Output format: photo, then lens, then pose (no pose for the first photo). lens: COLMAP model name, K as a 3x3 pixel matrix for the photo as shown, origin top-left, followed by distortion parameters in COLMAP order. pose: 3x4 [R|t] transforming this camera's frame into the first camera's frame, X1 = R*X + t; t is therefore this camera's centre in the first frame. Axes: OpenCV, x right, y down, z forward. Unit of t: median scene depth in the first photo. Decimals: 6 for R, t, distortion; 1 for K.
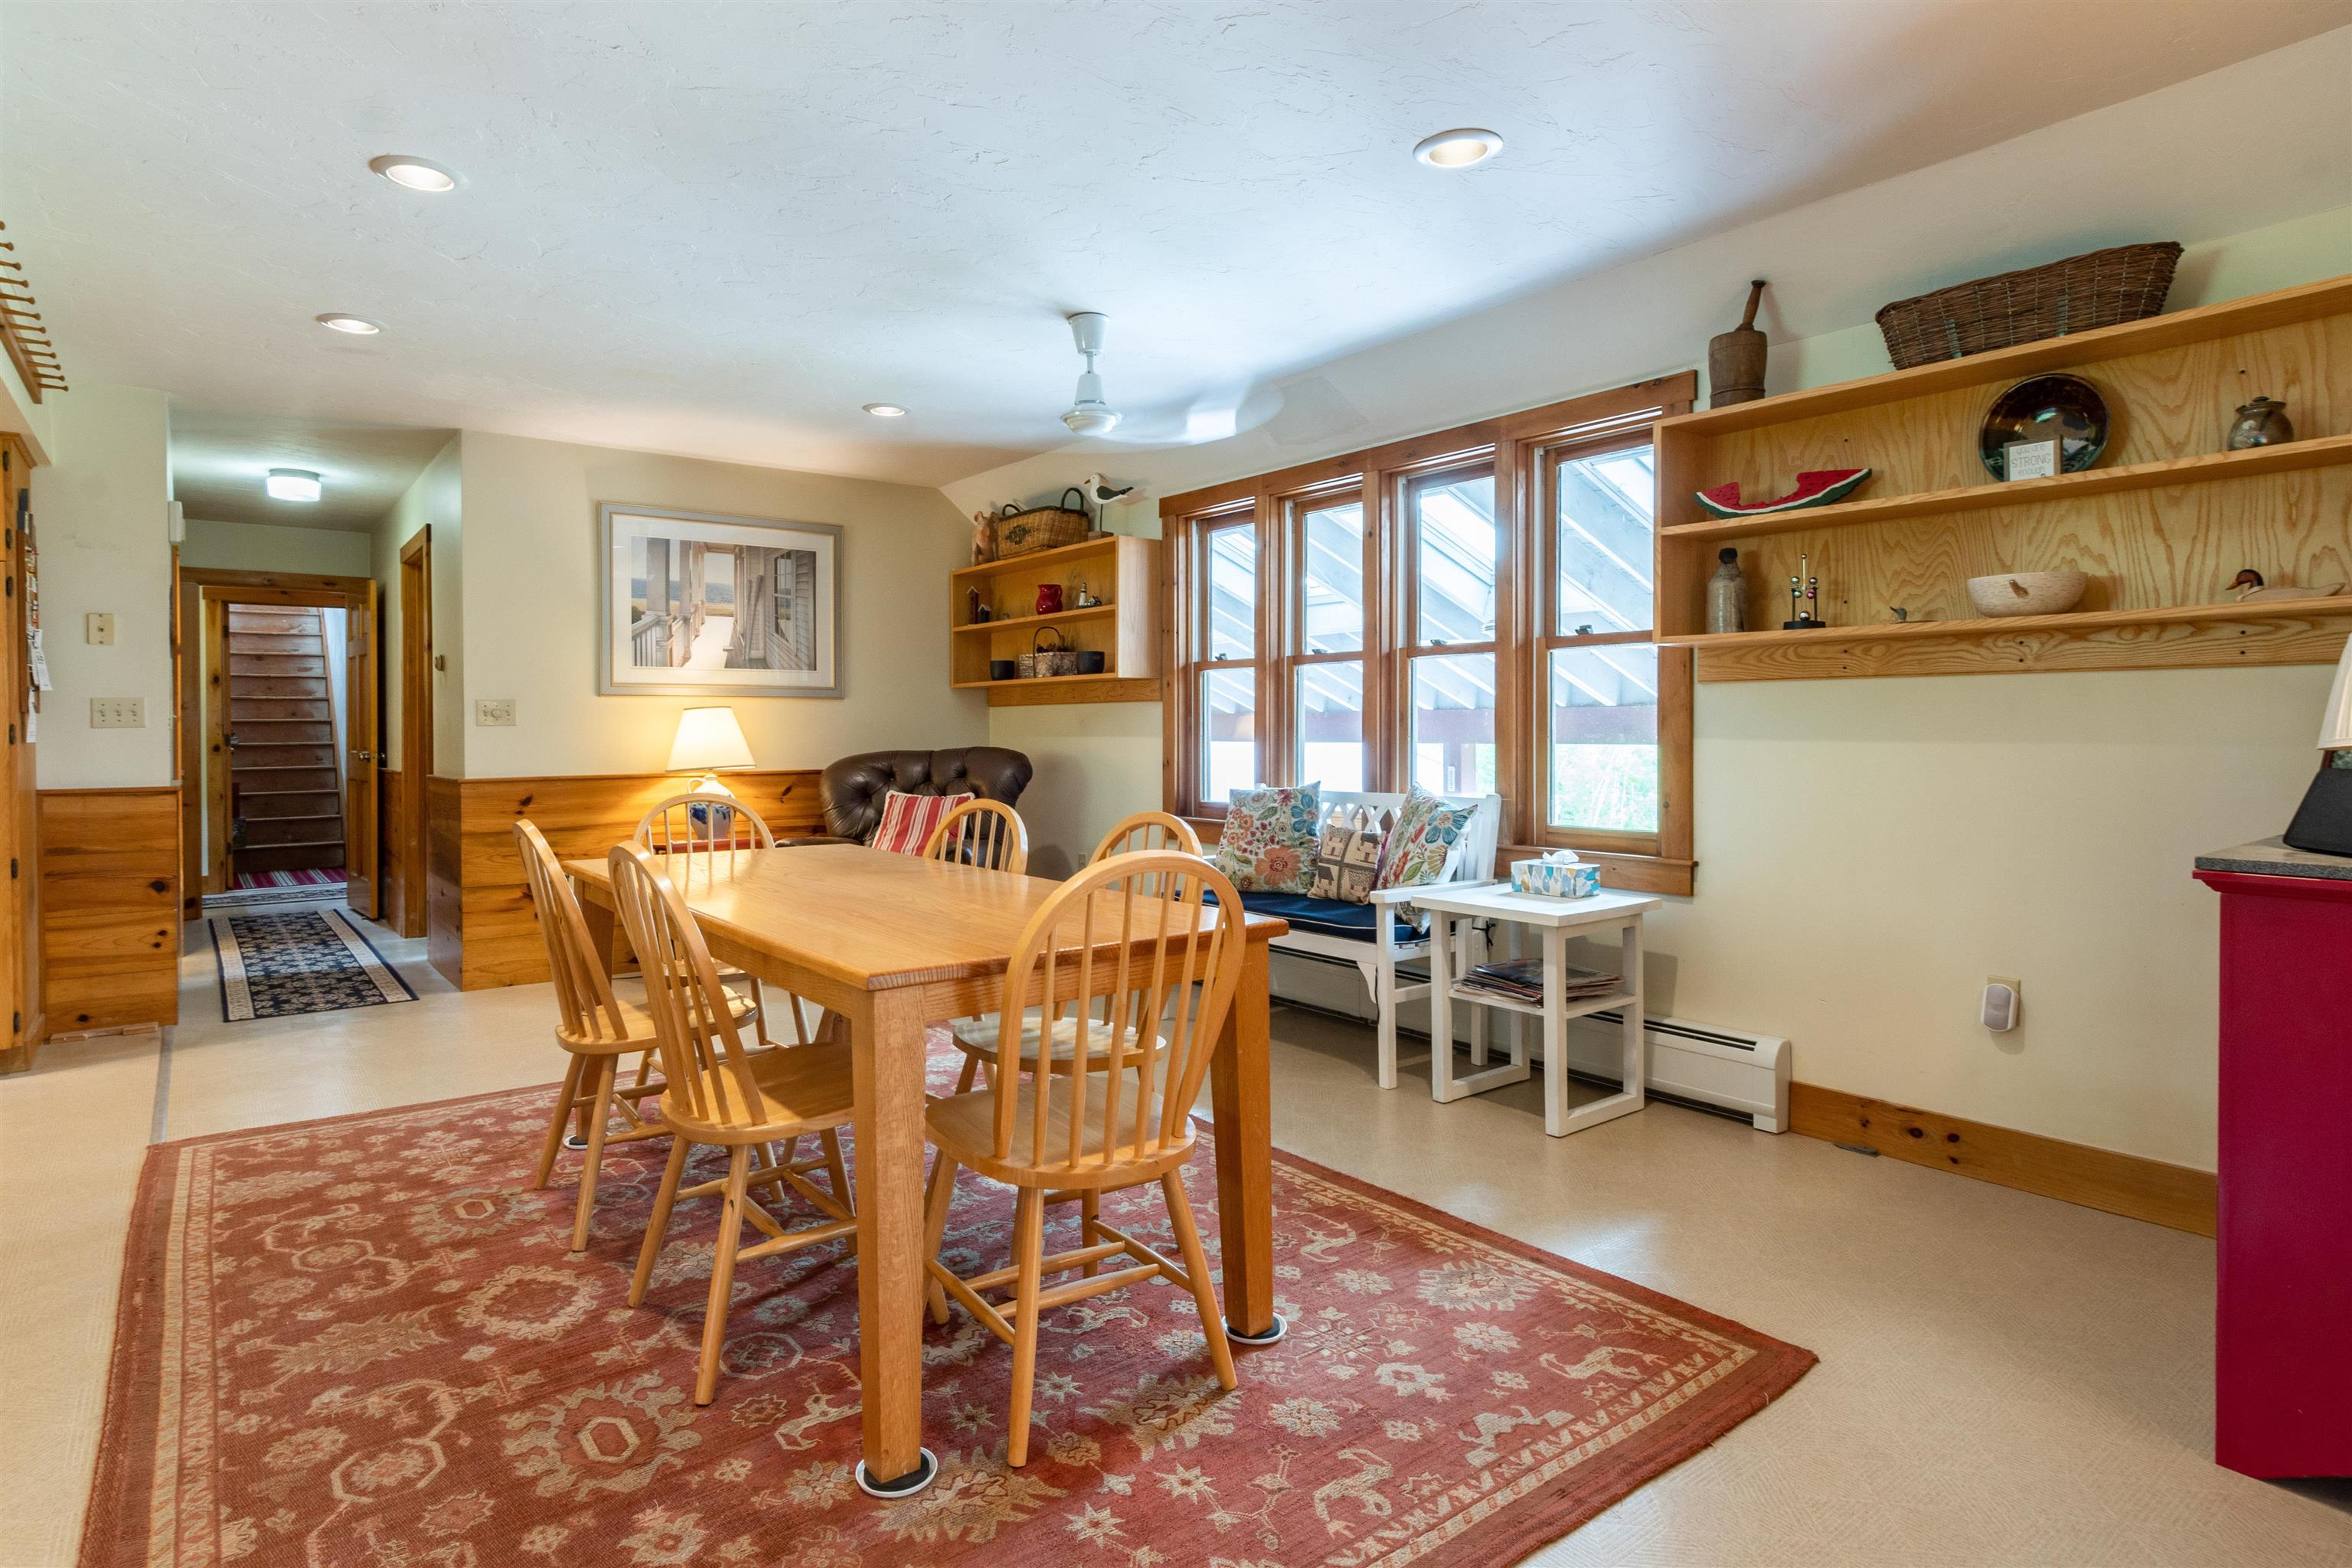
lens RADIAL K [[1247.6, 0, 1117.5], [0, 1247.6, 742.8], [0, 0, 1]] dist [0.005029, -0.005090]
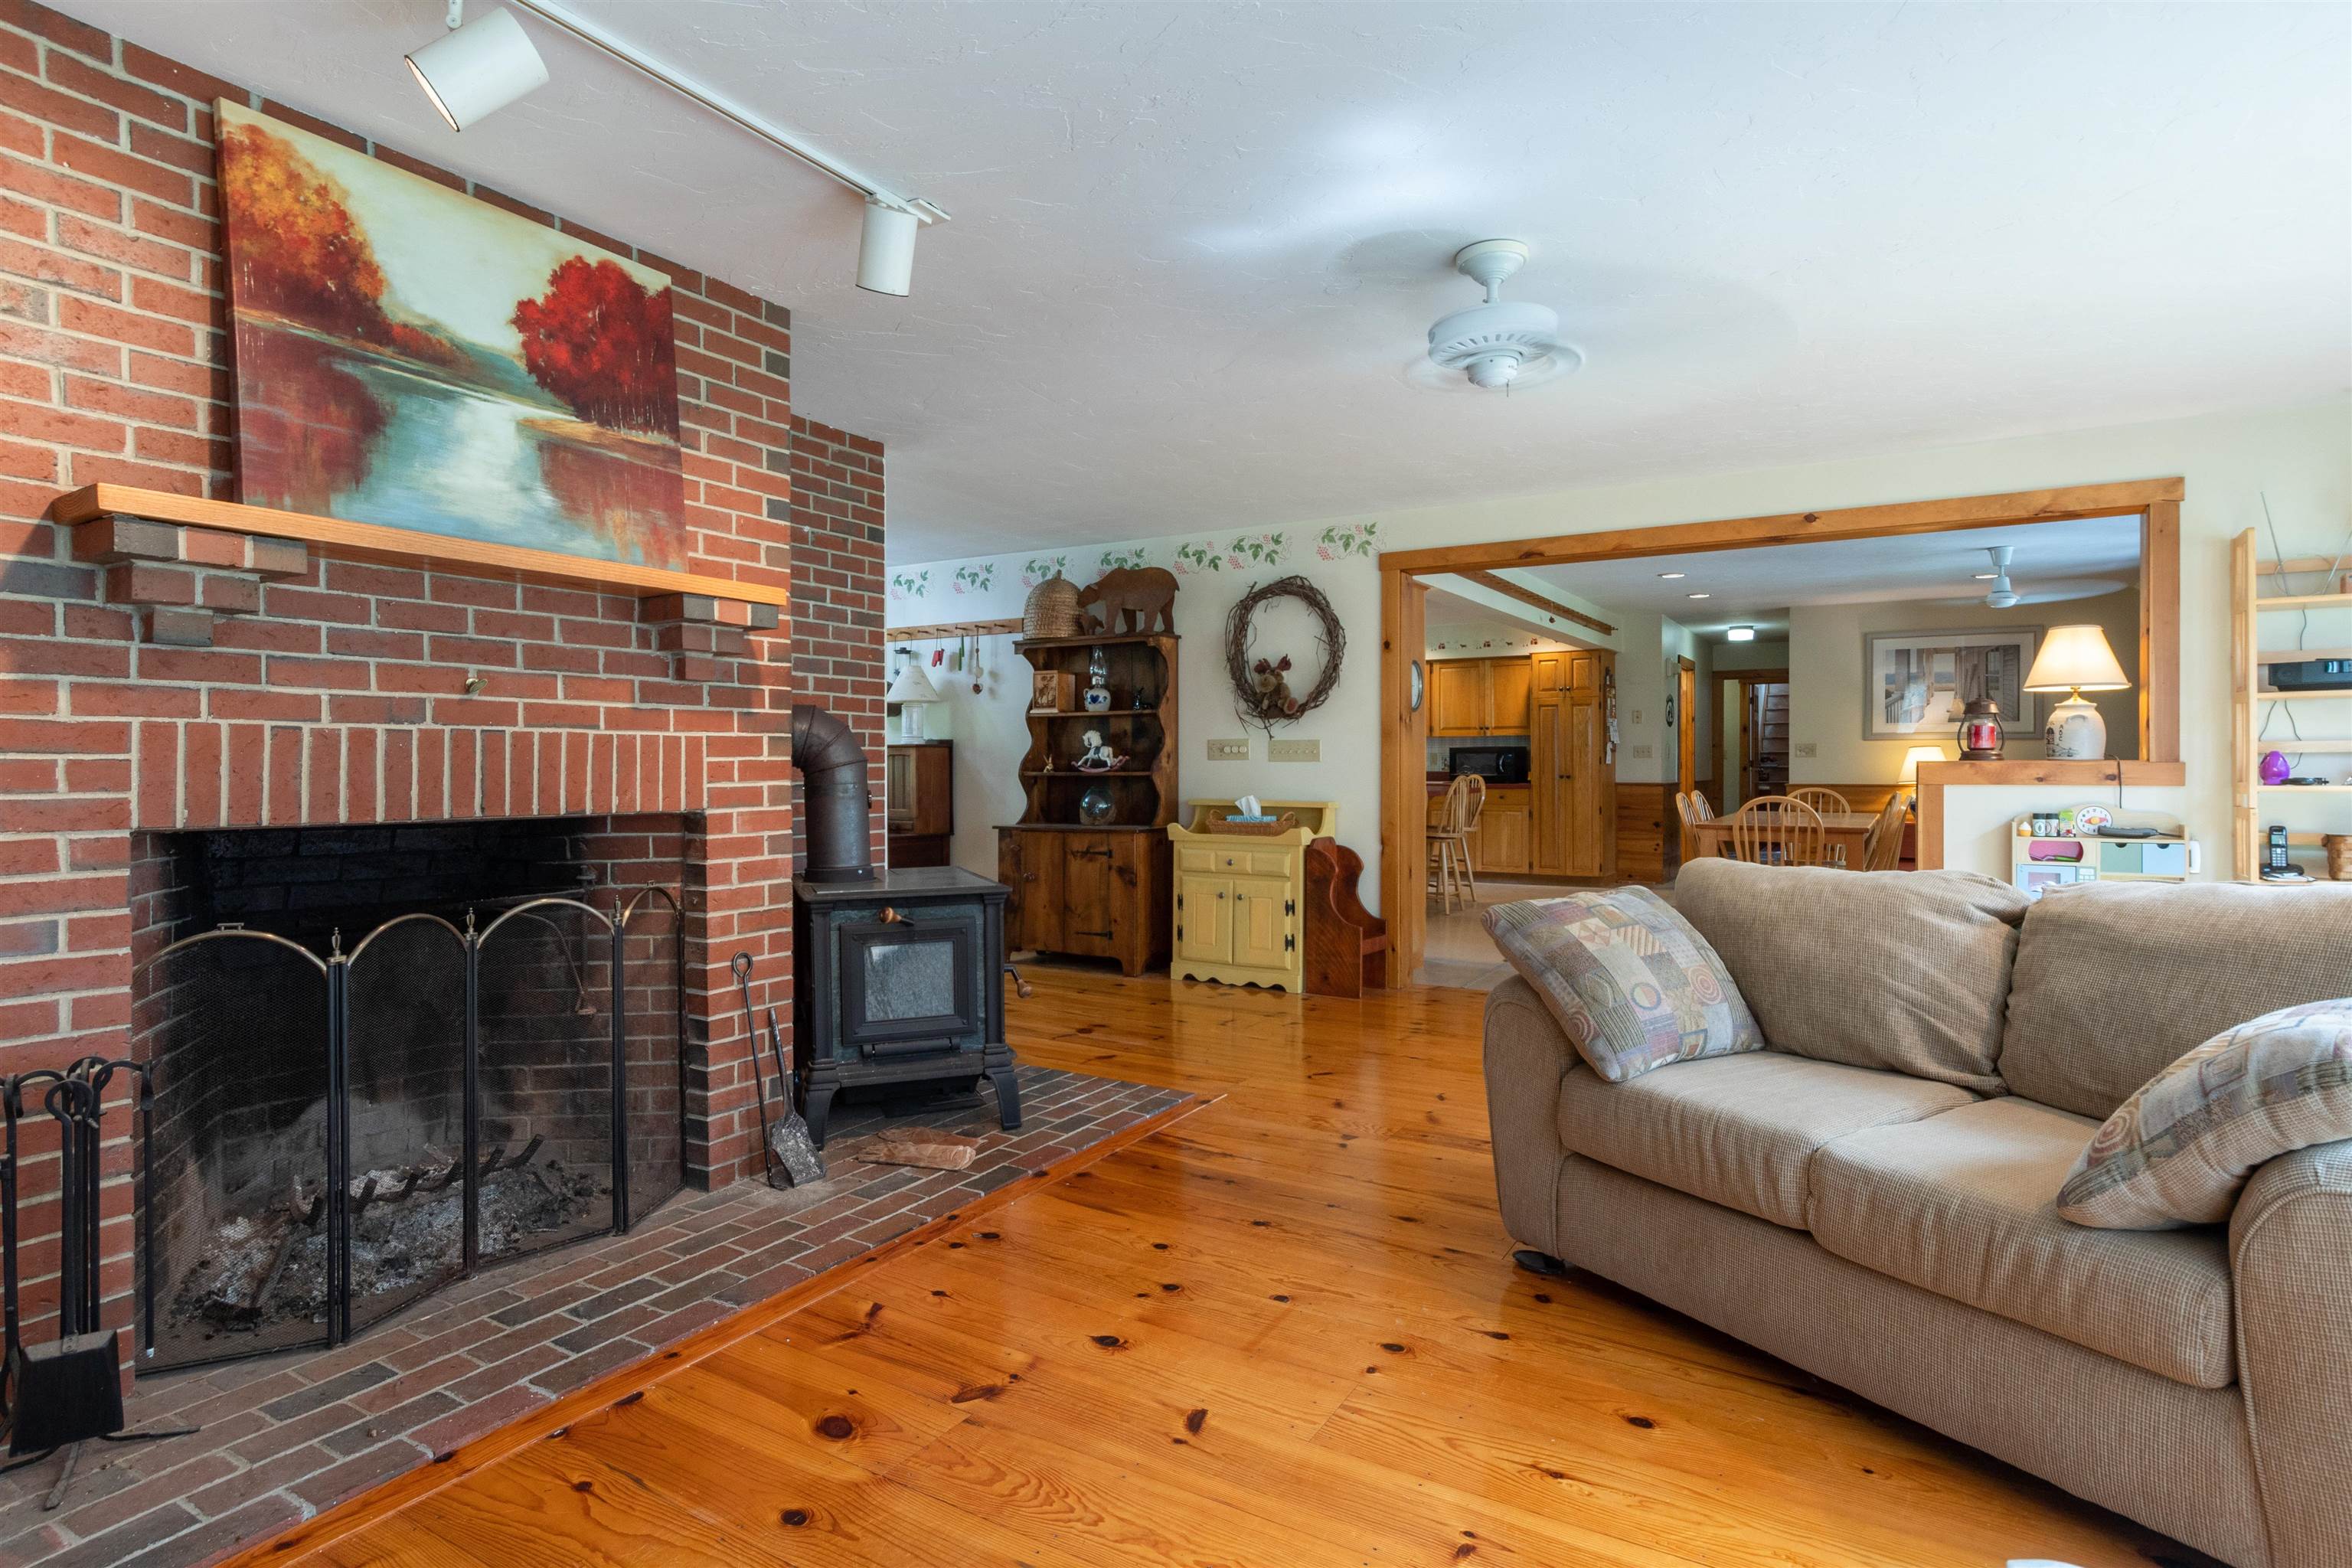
lens RADIAL K [[1247.6, 0, 1162.2], [0, 1247.6, 762.0], [0, 0, 1]] dist [0.005029, -0.005090]
pose [[0.388355, 0.009323, -0.921463, 1.242271], [-0.011859, 0.999917, 0.005119, -0.005385], [0.921434, 0.008940, 0.388433, -0.927418]]
